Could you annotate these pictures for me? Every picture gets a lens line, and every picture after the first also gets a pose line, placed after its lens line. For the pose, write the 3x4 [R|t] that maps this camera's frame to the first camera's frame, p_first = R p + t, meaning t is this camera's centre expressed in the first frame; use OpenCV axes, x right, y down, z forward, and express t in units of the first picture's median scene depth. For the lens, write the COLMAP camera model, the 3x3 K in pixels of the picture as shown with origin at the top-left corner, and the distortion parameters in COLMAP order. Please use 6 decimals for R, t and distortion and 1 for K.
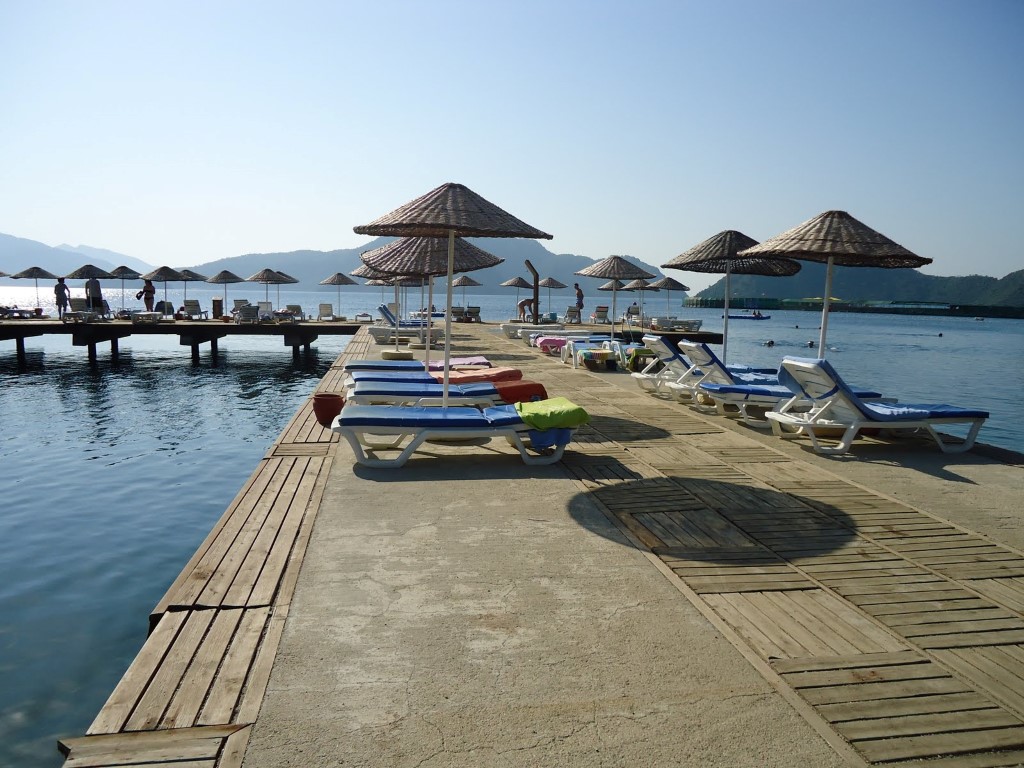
lens RADIAL K [[742.1, 0, 512.0], [0, 742.1, 384.0], [0, 0, 1]] dist [-0.017327, 0.005923]
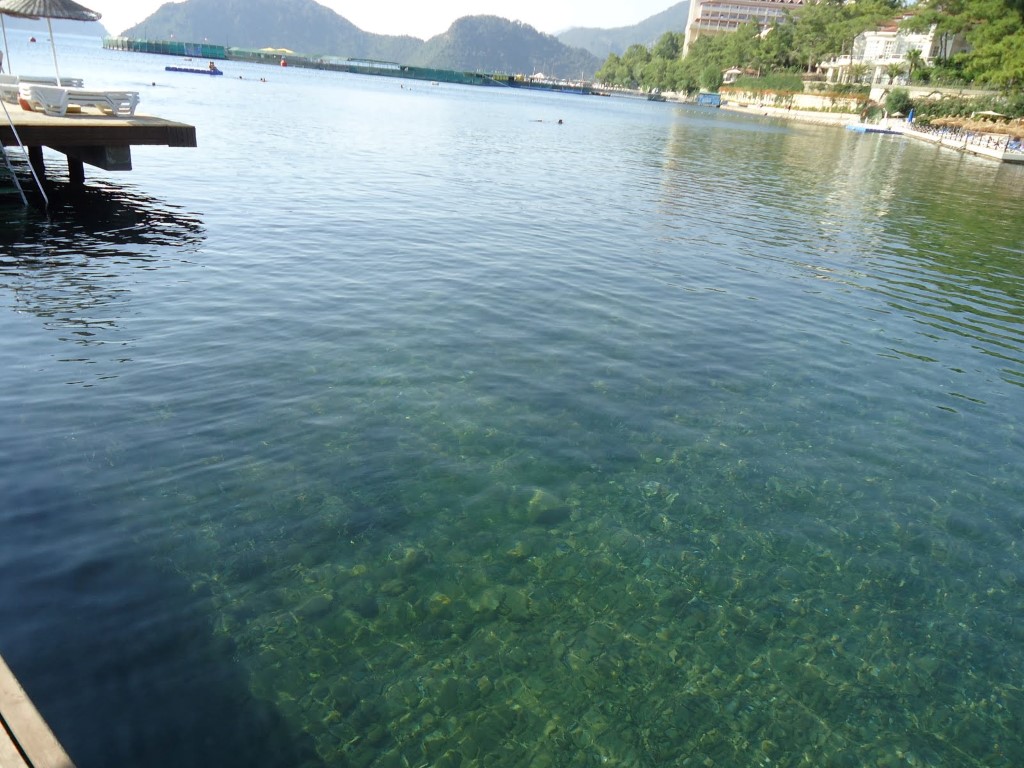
lens RADIAL K [[742.1, 0, 512.0], [0, 742.1, 384.0], [0, 0, 1]] dist [-0.017327, 0.005923]
pose [[0.768557, -0.199990, 0.607721, 0.016249], [0.002088, 0.950667, 0.310208, -0.007626], [-0.639778, -0.237143, 0.731059, 0.067083]]
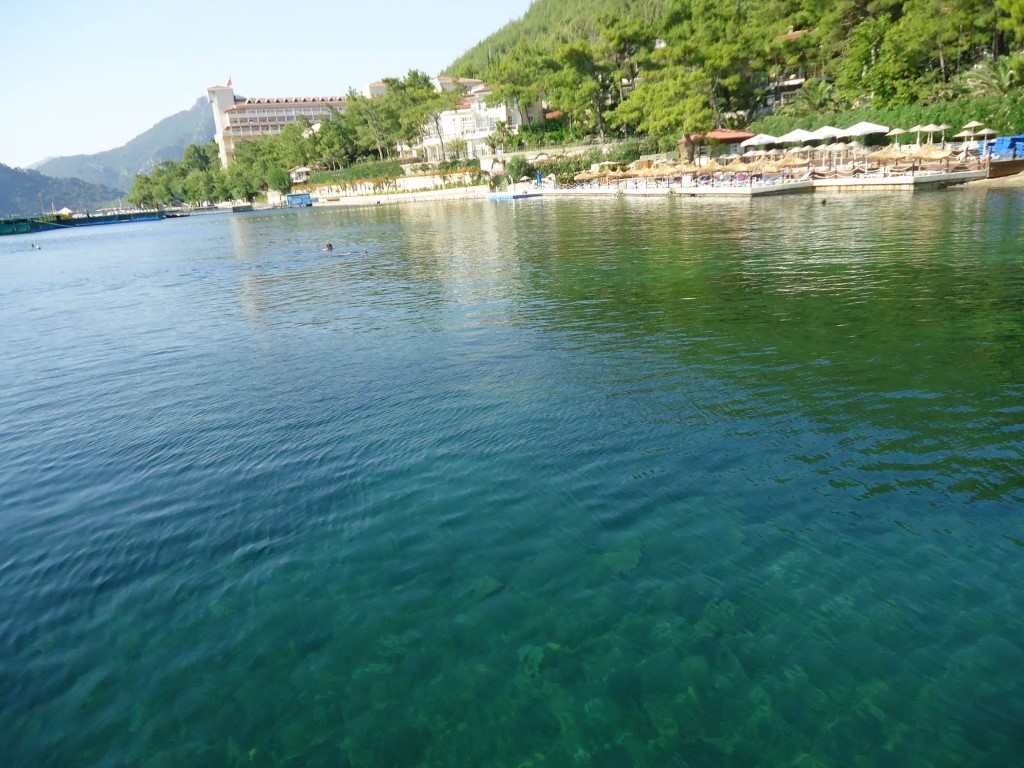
lens RADIAL K [[742.1, 0, 512.0], [0, 742.1, 384.0], [0, 0, 1]] dist [-0.017327, 0.005923]
pose [[0.270368, -0.294000, 0.916769, 0.030851], [0.190984, 0.949687, 0.248232, -0.019711], [-0.943624, 0.107974, 0.312915, 0.169402]]
